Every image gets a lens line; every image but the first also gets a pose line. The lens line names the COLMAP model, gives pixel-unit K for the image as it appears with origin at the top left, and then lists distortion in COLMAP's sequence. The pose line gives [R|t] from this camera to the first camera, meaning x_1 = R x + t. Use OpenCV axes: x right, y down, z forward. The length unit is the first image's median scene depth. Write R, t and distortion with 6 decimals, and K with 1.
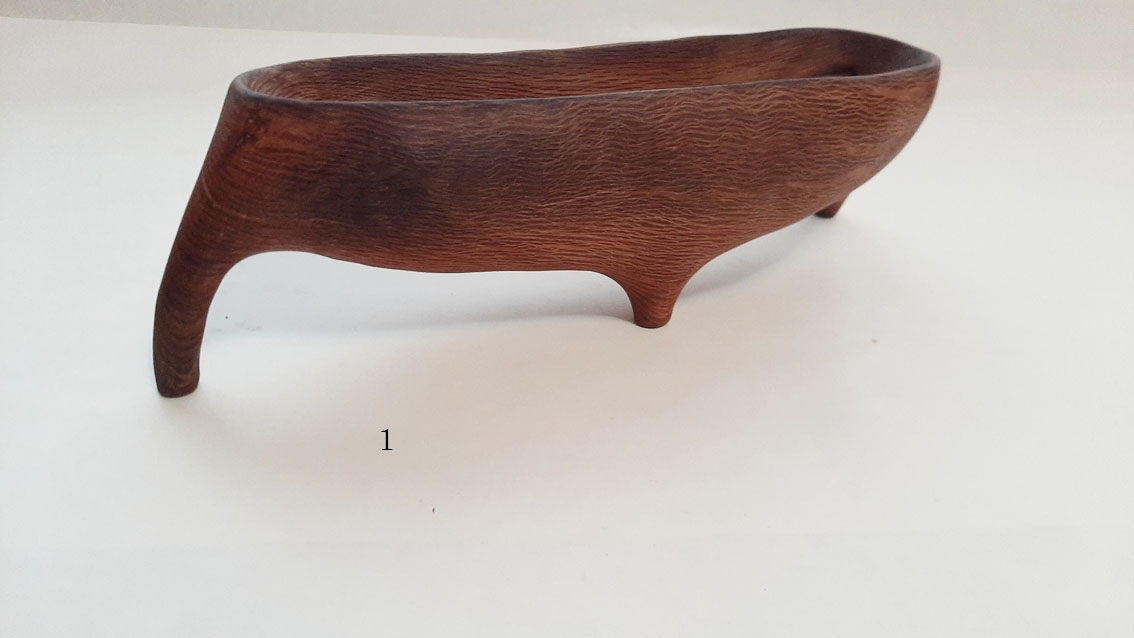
lens RADIAL K [[892.2, 0, 557.5], [0, 892.2, 324.6], [0, 0, 1]] dist [0.120646, -0.323732]
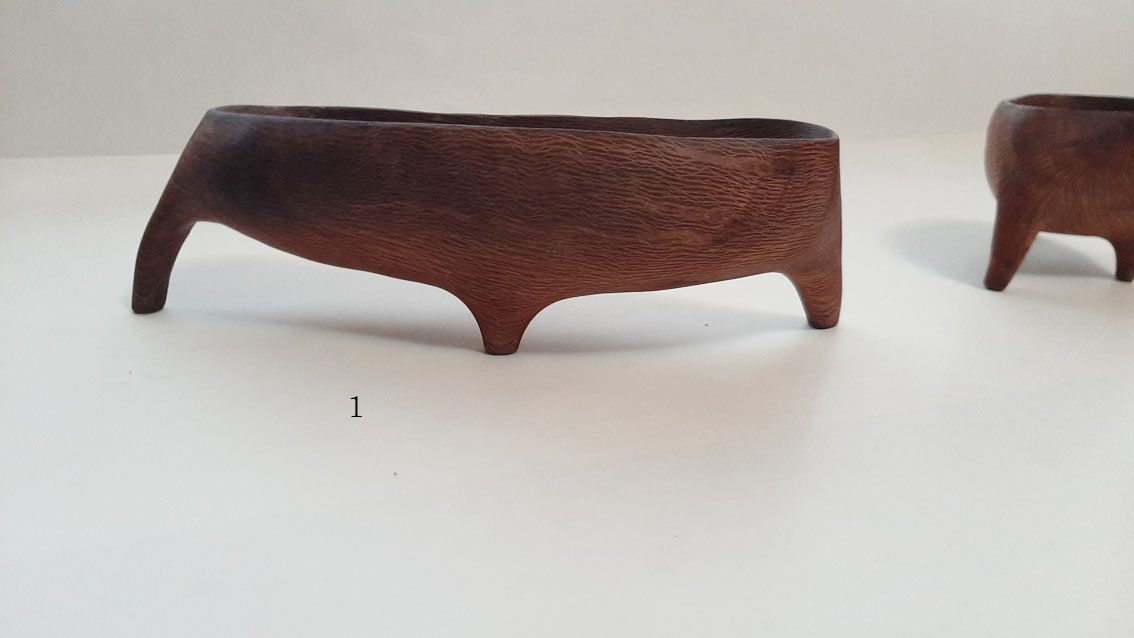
lens RADIAL K [[892.2, 0, 557.5], [0, 892.2, 324.6], [0, 0, 1]] dist [0.120646, -0.323732]
pose [[0.802366, 0.159008, -0.575260, 0.896573], [-0.277145, 0.952901, -0.123166, 0.092047], [0.528582, 0.258255, 0.808644, 0.174030]]
